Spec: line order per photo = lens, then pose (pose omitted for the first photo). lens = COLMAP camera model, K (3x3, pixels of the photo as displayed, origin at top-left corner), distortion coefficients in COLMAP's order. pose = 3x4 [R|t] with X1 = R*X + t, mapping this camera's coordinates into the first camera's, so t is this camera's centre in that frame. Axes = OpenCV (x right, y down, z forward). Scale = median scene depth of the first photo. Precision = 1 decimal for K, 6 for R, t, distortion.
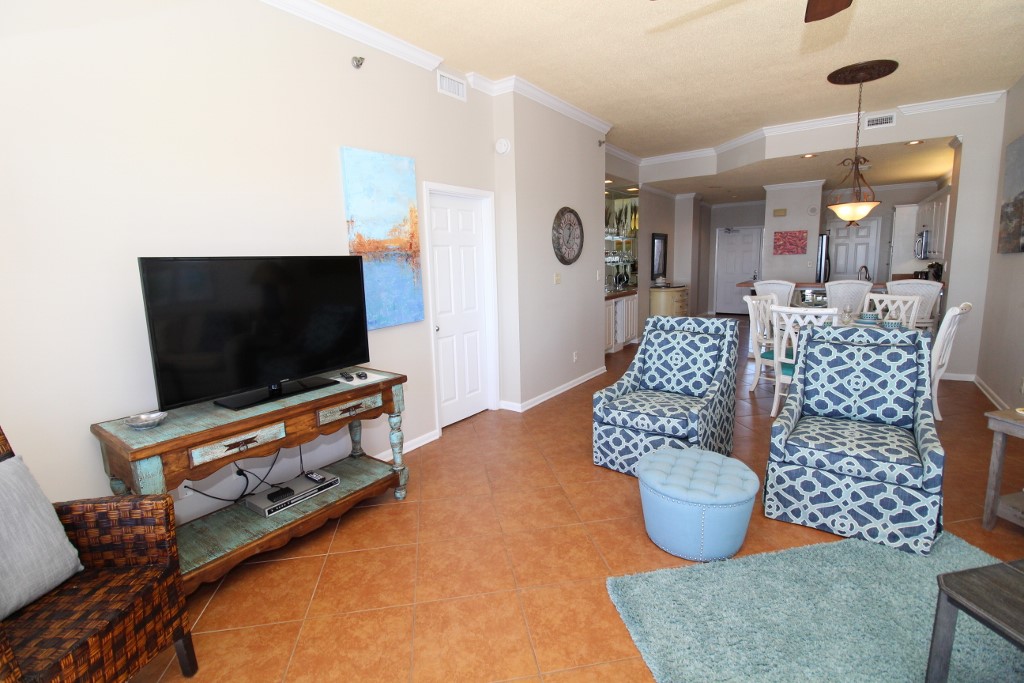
lens RADIAL K [[469.2, 0, 517.3], [0, 469.2, 338.8], [0, 0, 1]] dist [-0.016644, -0.004827]
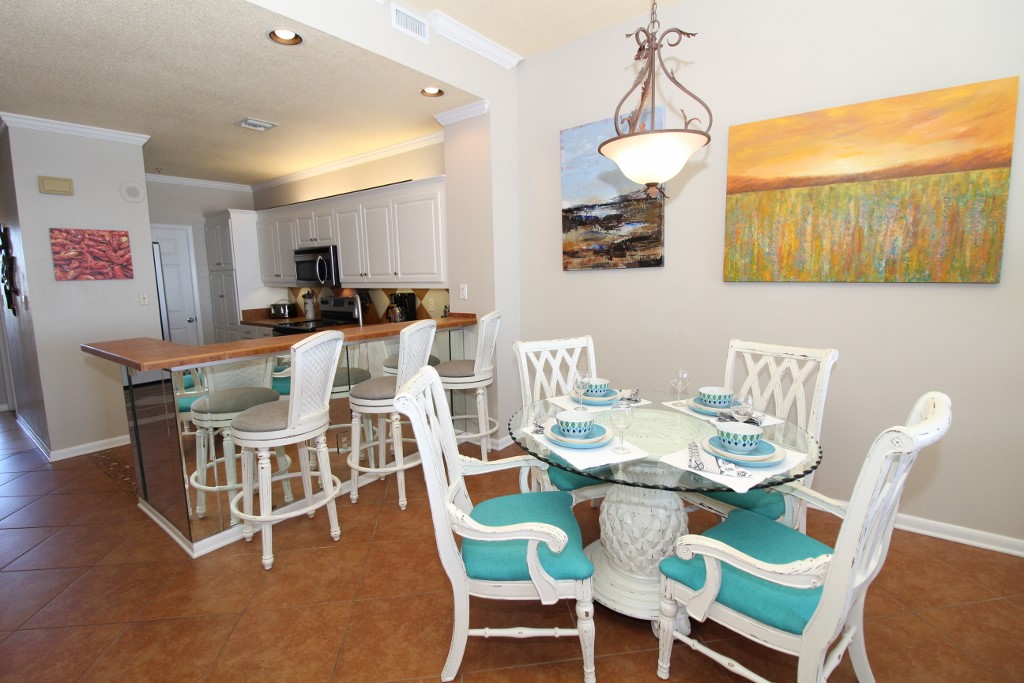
lens RADIAL K [[469.2, 0, 510.6], [0, 469.2, 335.0], [0, 0, 1]] dist [-0.016644, -0.004827]
pose [[0.055536, -0.098409, 0.993595, 0.362134], [0.182413, 0.979382, 0.086806, -0.231942], [-0.981652, 0.176424, 0.072342, 1.450157]]
